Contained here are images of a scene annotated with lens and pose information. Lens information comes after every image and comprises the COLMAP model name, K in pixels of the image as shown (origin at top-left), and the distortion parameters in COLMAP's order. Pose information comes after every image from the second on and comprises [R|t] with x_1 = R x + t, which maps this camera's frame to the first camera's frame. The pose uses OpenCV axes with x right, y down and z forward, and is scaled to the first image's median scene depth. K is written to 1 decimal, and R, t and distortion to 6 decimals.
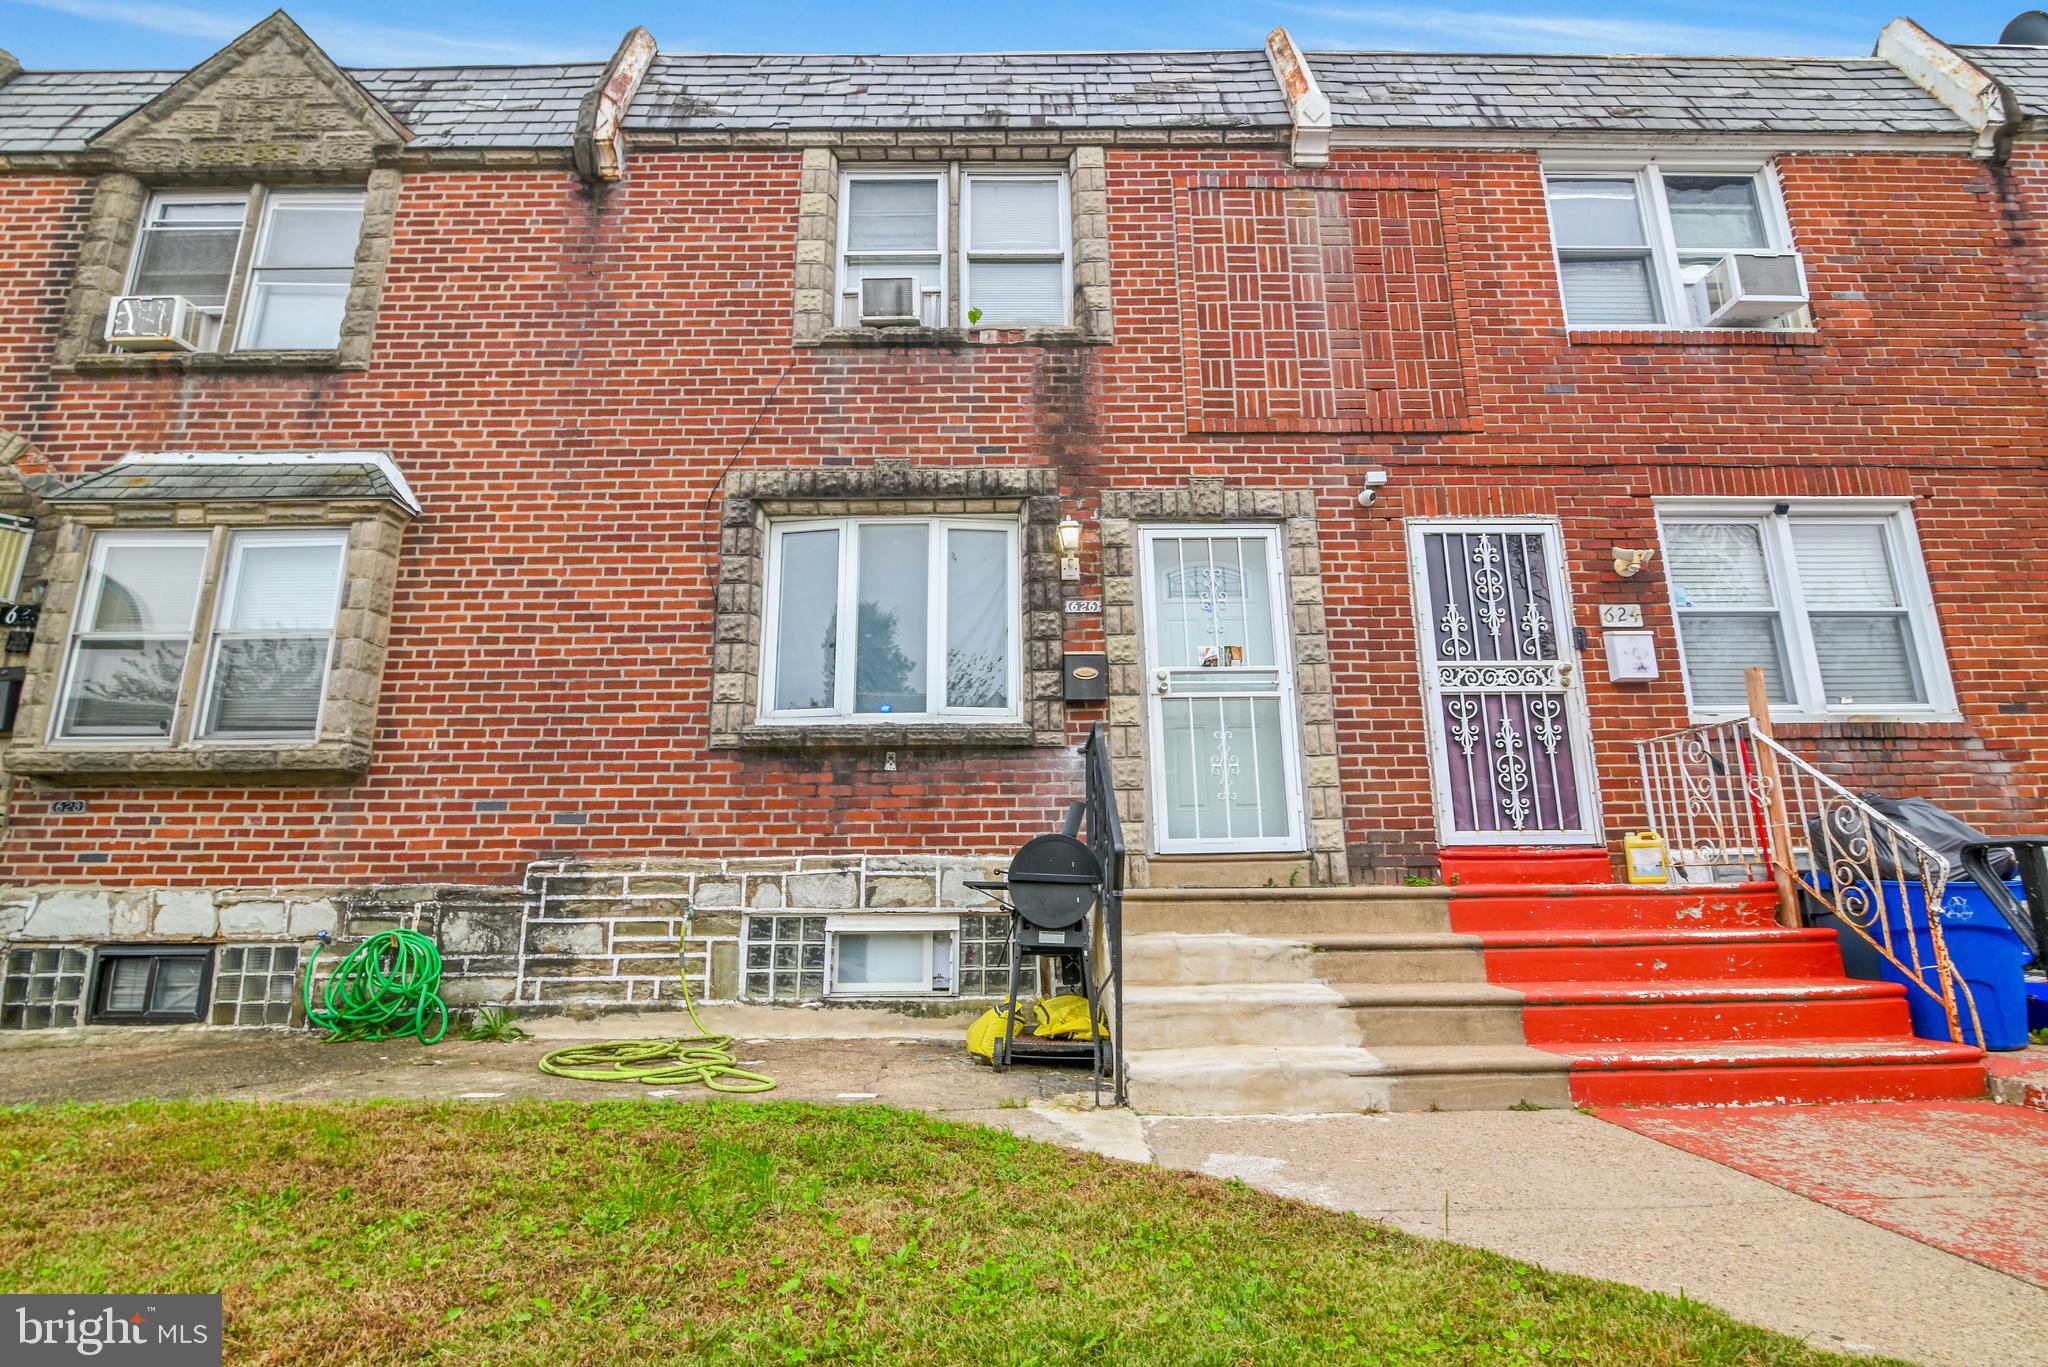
lens RADIAL K [[987.1, 0, 1024.5], [0, 987.1, 686.6], [0, 0, 1]] dist [-0.018721, 0.001679]
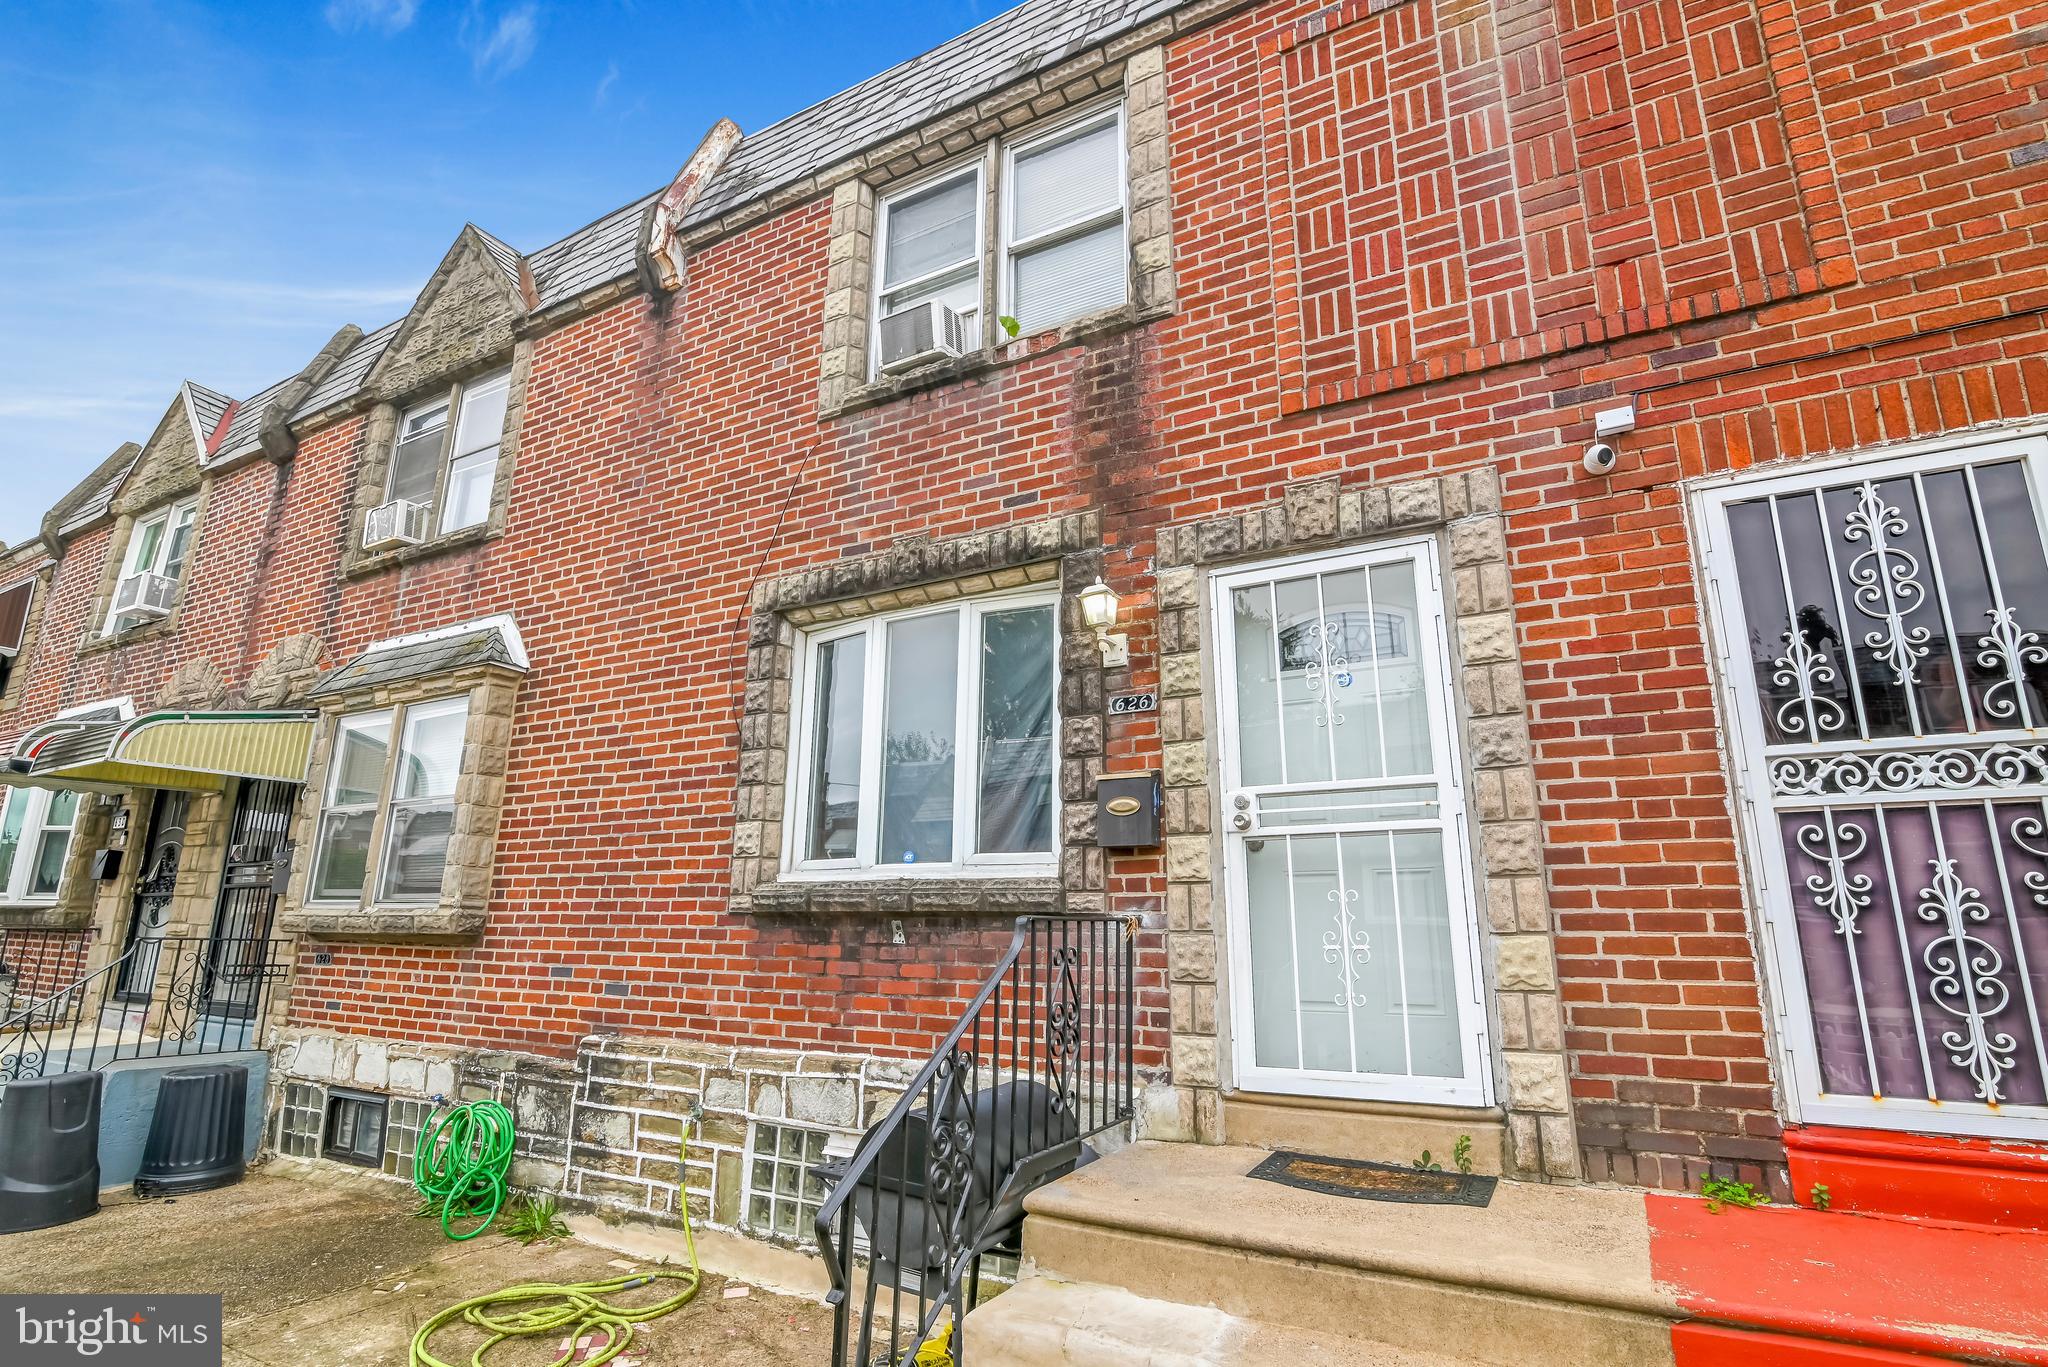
lens RADIAL K [[987.1, 0, 1024.5], [0, 987.1, 686.6], [0, 0, 1]] dist [-0.018721, 0.001679]
pose [[0.872152, -0.100399, -0.478822, 0.323320], [0.095695, 0.994820, -0.034289, -0.075889], [0.479784, -0.015916, 0.877242, 0.355063]]
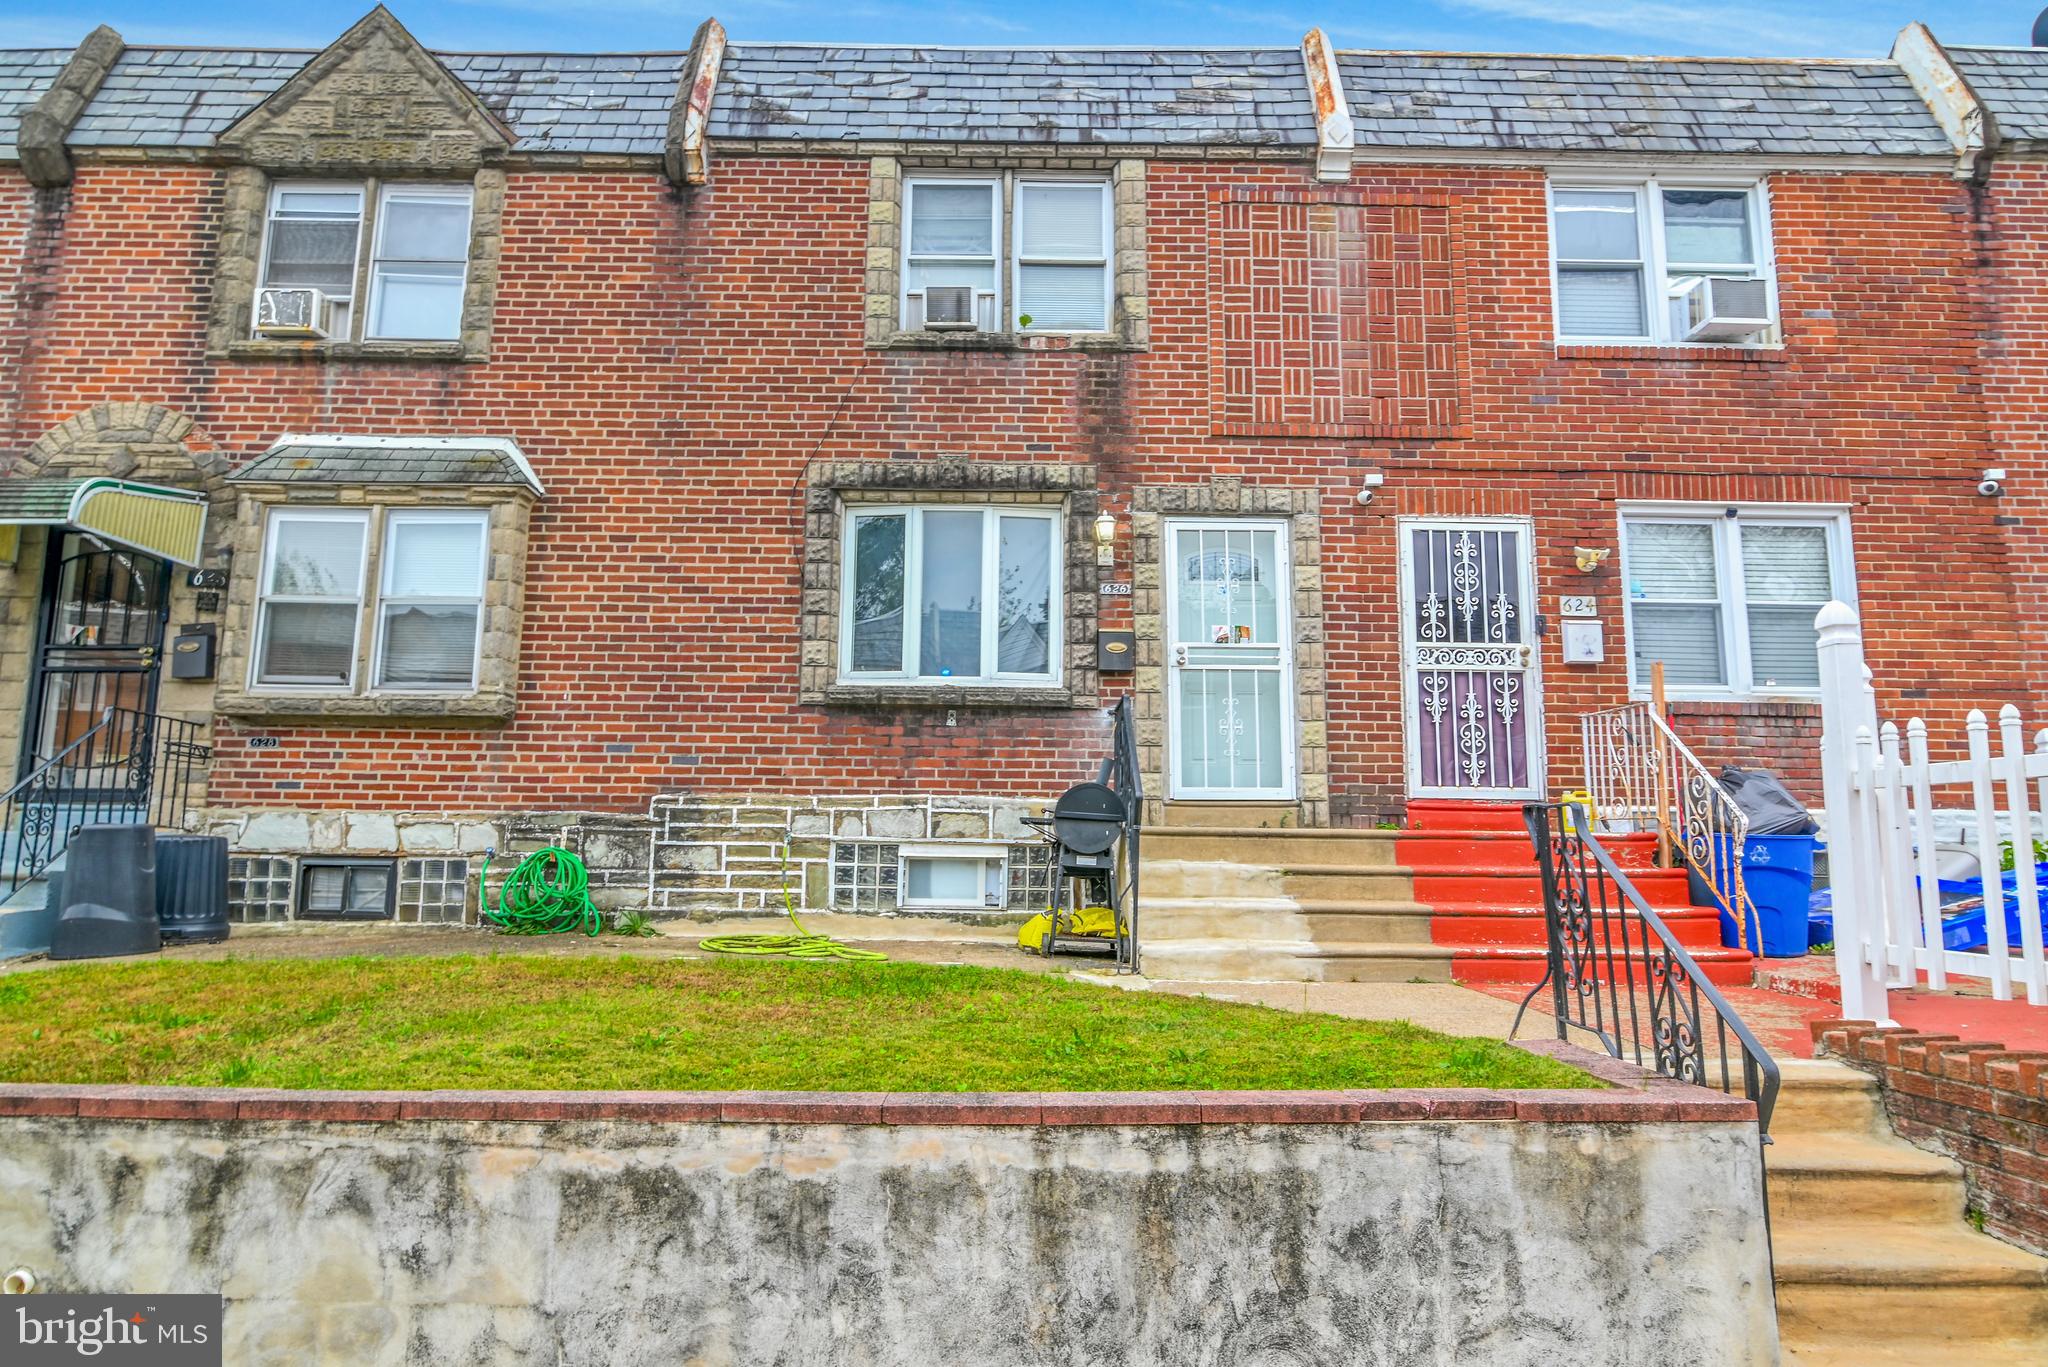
lens RADIAL K [[1222.6, 0, 1024.0], [0, 1222.6, 683.5], [0, 0, 1]] dist [-0.008954, 0.001319]
pose [[0.999752, 0.021162, -0.006887, -0.036640], [-0.020565, 0.996782, 0.077477, -0.078919], [0.008504, -0.077316, 0.996970, -0.453115]]
